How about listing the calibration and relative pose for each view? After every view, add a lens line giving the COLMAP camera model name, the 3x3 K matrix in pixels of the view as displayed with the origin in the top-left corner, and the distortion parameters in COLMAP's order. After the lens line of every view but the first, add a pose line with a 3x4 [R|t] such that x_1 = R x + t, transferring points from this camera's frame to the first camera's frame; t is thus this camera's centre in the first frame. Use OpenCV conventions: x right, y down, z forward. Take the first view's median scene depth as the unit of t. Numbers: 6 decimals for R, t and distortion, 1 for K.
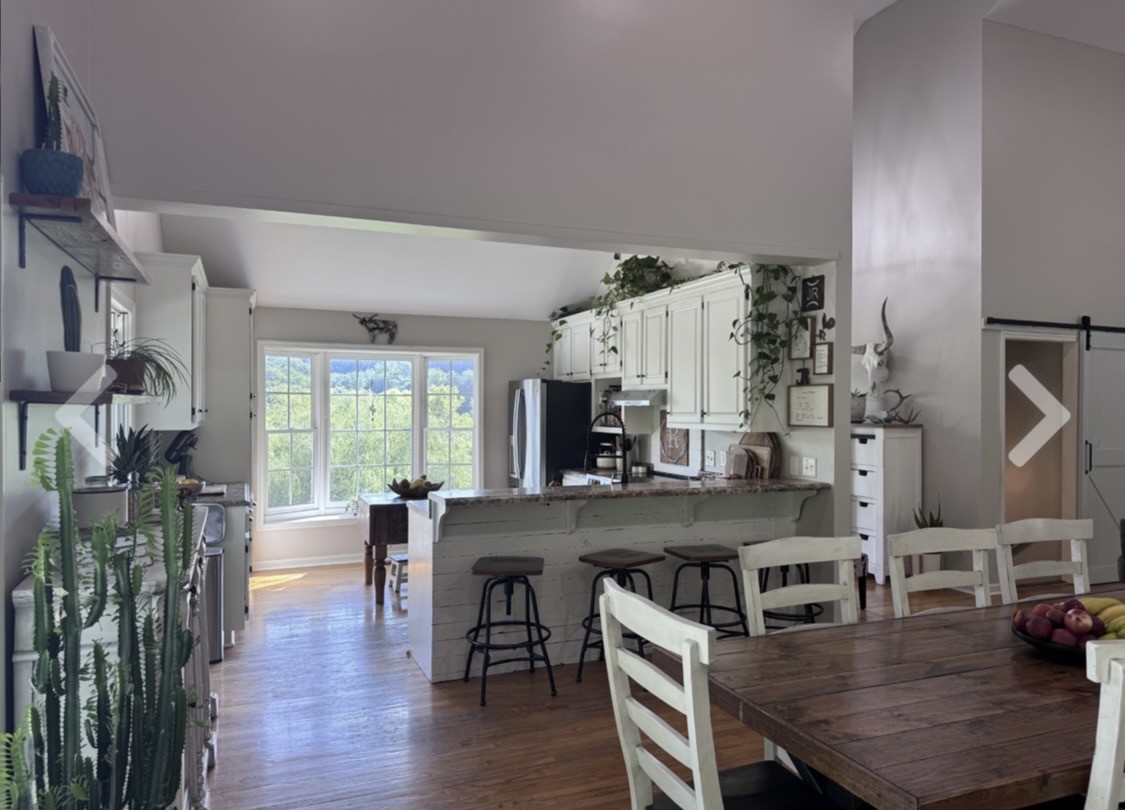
lens RADIAL K [[763.1, 0, 562.5], [0, 763.1, 408.1], [0, 0, 1]] dist [0.066450, -0.001317]
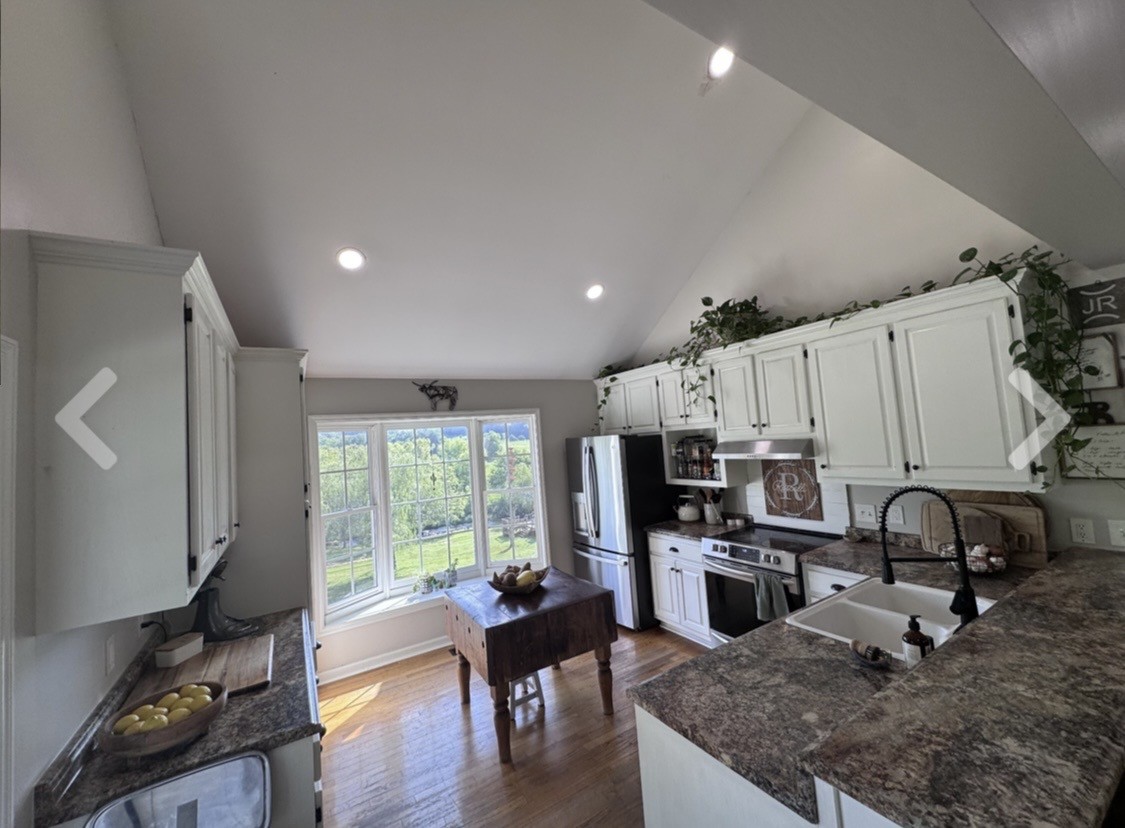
lens RADIAL K [[447.0, 0, 561.5], [0, 447.0, 409.5], [0, 0, 1]] dist [-0.001413, 0.000111]
pose [[0.985307, -0.065010, 0.157938, -0.188476], [0.076439, 0.994794, -0.067394, -0.037989], [-0.152734, 0.078477, 0.985147, 0.447825]]
